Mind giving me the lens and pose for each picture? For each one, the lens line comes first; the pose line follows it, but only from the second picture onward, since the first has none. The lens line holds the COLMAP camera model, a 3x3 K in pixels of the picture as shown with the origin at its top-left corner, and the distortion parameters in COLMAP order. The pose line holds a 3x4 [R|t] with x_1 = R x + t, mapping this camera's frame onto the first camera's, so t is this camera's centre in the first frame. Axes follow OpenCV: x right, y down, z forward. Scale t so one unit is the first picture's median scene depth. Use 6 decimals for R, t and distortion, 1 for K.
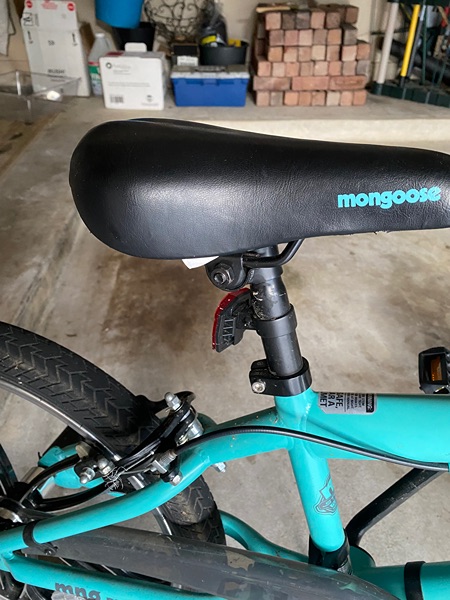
lens RADIAL K [[471.9, 0, 223.0], [0, 471.9, 287.5], [0, 0, 1]] dist [-0.012238, -0.010328]
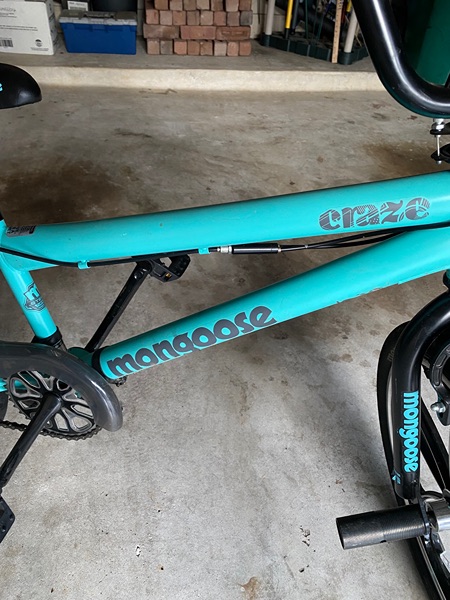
lens RADIAL K [[466.0, 0, 225.0], [0, 466.0, 300.0], [0, 0, 1]] dist [-0.005057, -0.009241]
pose [[0.992542, -0.031618, 0.117731, 0.107166], [0.018185, 0.993375, 0.113474, 0.043581], [-0.120539, -0.110487, 0.986541, -0.100551]]
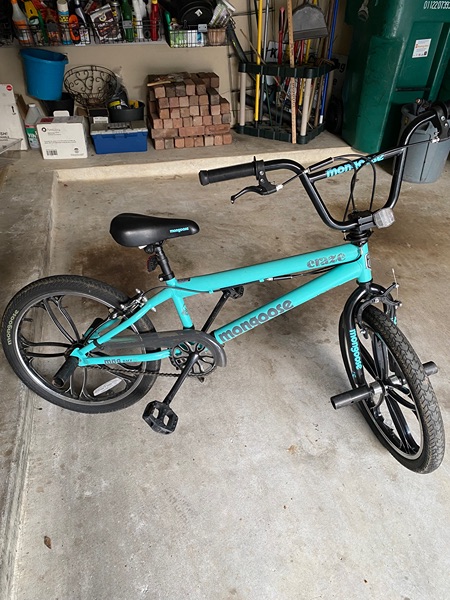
lens RADIAL K [[466.0, 0, 225.0], [0, 466.0, 300.0], [0, 0, 1]] dist [-0.005057, -0.009241]
pose [[0.978931, -0.117346, 0.167104, -0.009745], [0.115398, 0.993090, 0.021355, 0.051045], [-0.168455, -0.001622, 0.985708, -0.405109]]
